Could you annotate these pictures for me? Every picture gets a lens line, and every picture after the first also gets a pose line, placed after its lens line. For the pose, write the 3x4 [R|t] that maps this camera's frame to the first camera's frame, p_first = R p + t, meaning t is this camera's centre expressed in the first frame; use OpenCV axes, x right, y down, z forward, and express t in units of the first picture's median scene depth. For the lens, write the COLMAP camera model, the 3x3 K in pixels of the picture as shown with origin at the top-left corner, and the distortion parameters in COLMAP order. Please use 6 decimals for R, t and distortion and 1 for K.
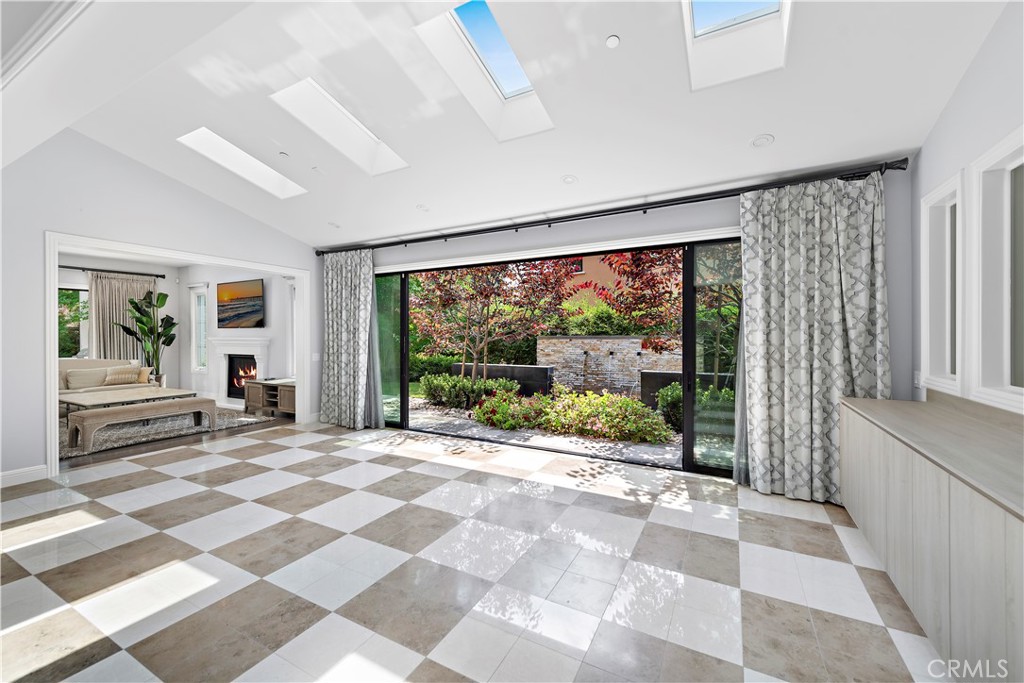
lens RADIAL K [[402.2, 0, 513.3], [0, 402.2, 336.5], [0, 0, 1]] dist [0.002371, -0.000179]
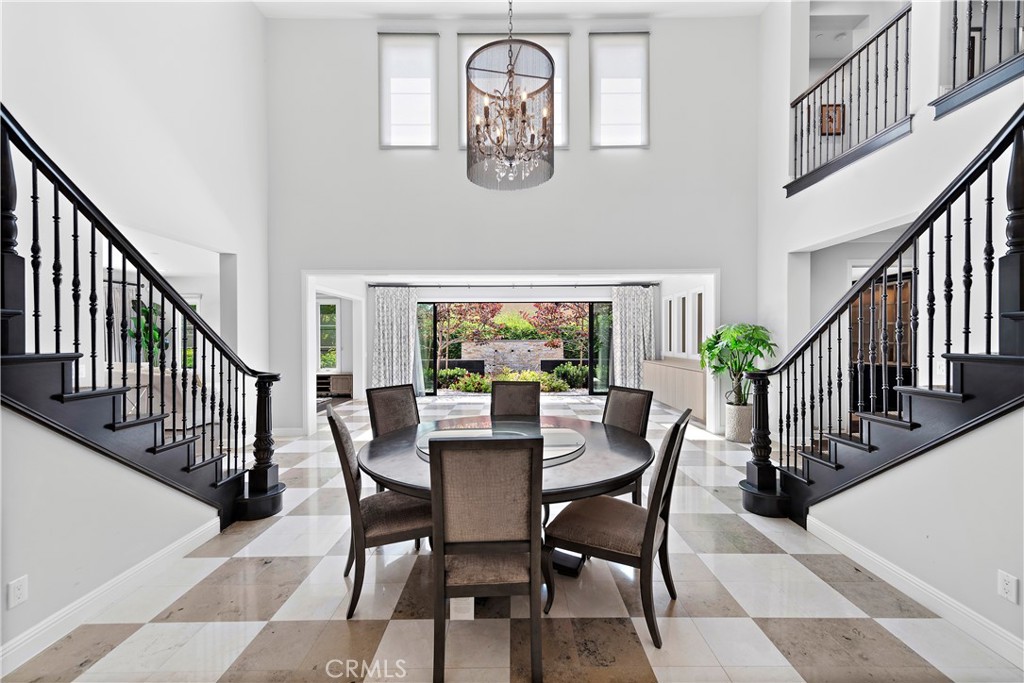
lens RADIAL K [[404.4, 0, 516.7], [0, 404.4, 341.1], [0, 0, 1]] dist [0.012164, -0.000066]
pose [[0.876150, -0.003941, 0.482023, -0.799169], [0.003035, 0.999992, 0.002660, -0.001810], [-0.482029, -0.000868, 0.876155, -0.648747]]
